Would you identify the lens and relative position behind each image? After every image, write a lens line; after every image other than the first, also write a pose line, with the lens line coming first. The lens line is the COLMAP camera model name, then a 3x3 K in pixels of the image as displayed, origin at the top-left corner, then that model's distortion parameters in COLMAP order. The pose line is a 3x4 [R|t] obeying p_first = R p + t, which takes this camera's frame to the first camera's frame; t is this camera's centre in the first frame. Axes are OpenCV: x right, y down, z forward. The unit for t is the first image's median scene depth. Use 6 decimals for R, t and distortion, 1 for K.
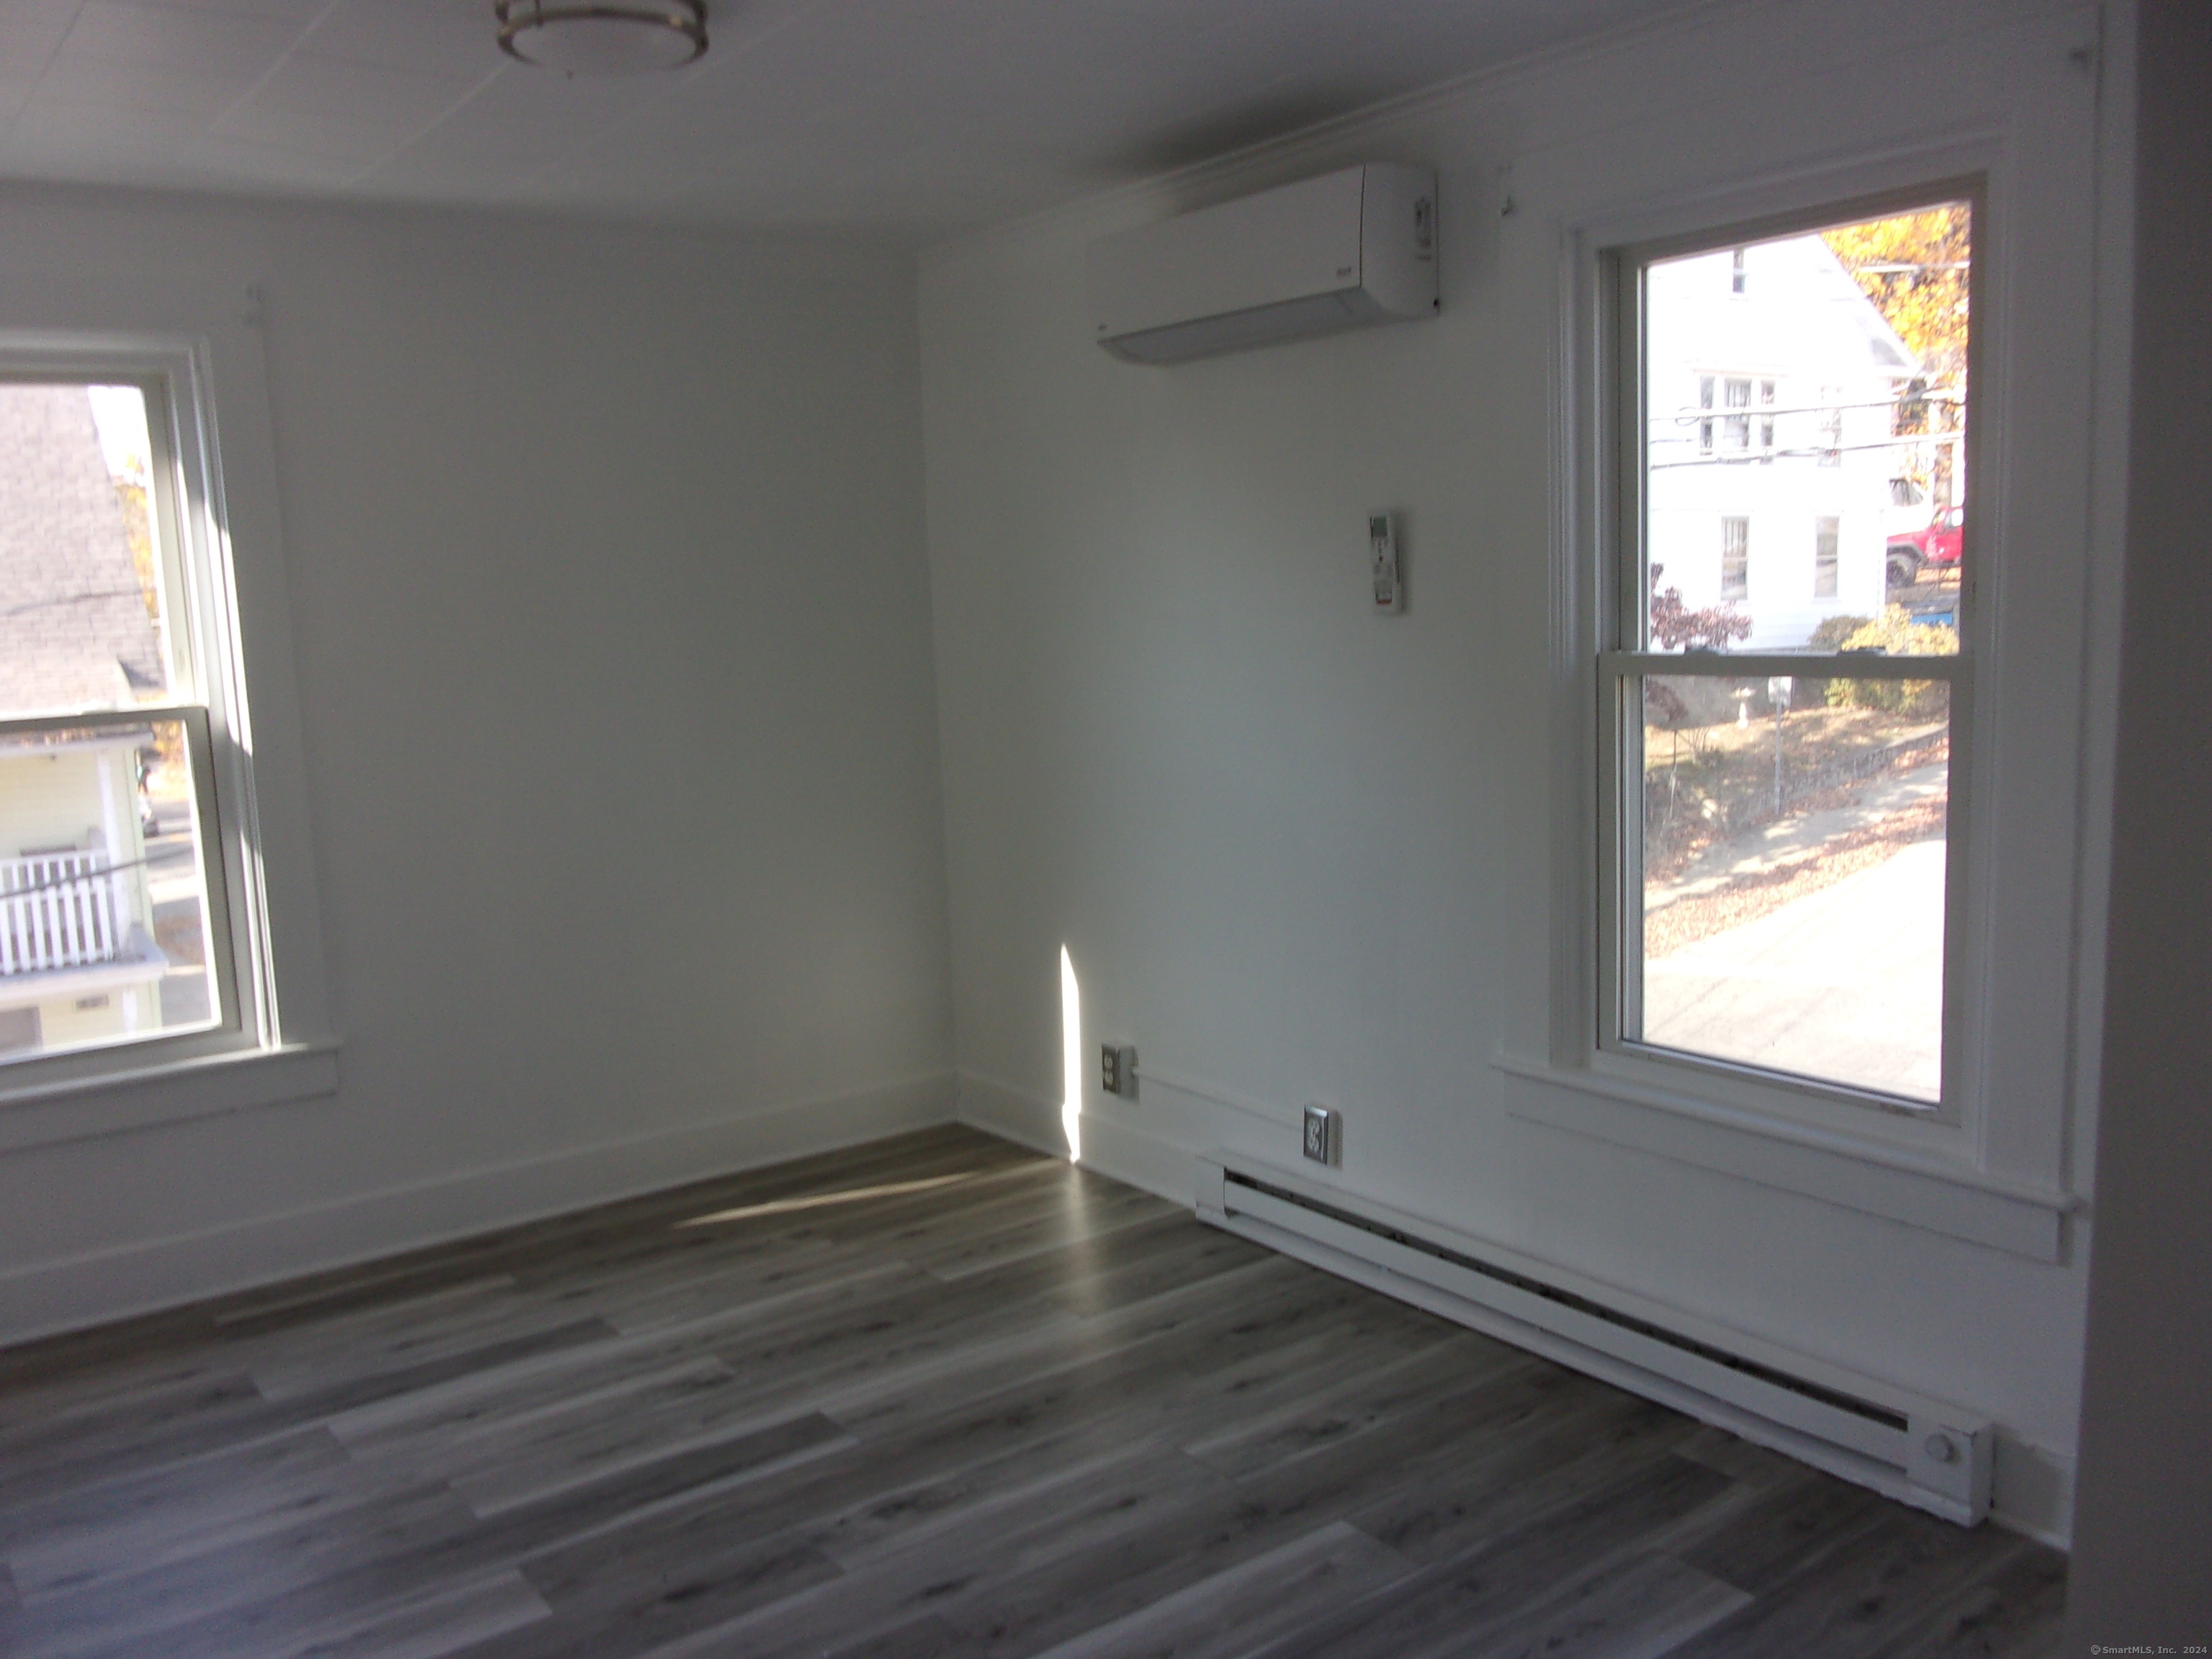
lens RADIAL K [[1890.9, 0, 1100.5], [0, 1890.9, 829.3], [0, 0, 1]] dist [0.034322, -0.038997]
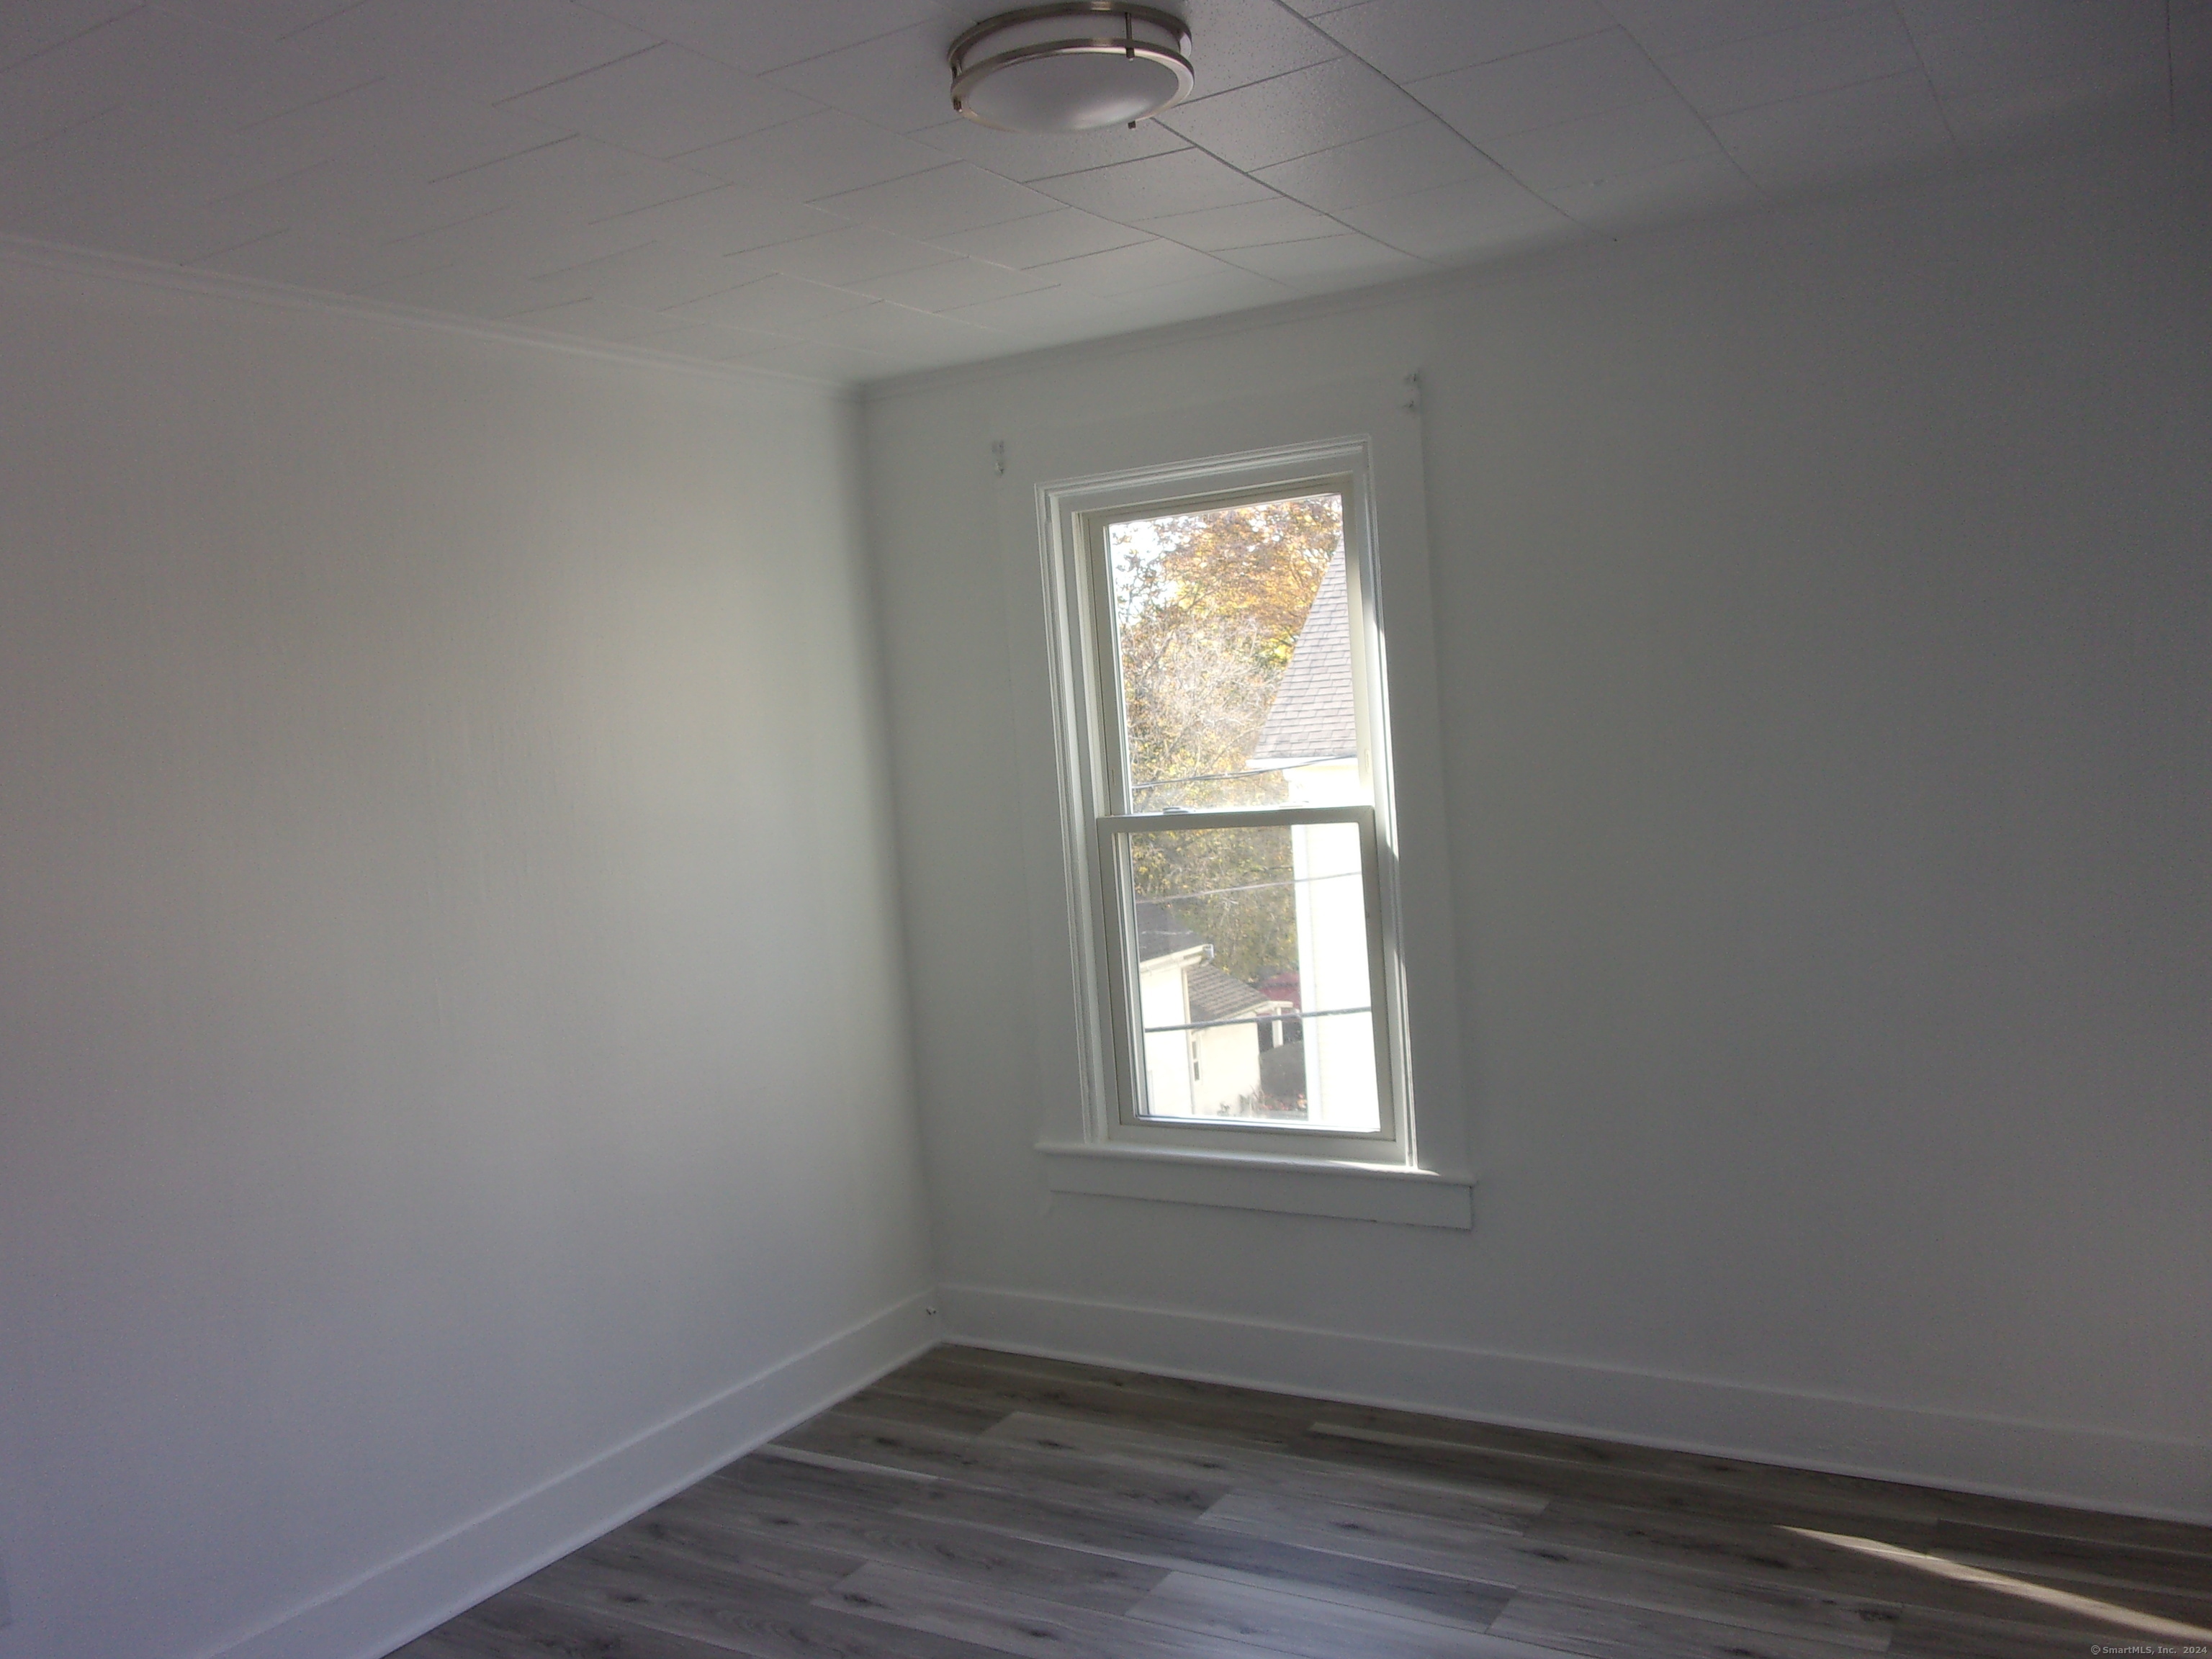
lens RADIAL K [[1890.9, 0, 1100.5], [0, 1890.9, 829.3], [0, 0, 1]] dist [0.034322, -0.038997]
pose [[0.380294, 0.070154, -0.922201, 0.379236], [-0.069136, 0.996486, 0.047295, -0.090405], [0.922278, 0.045771, 0.383807, 0.493002]]
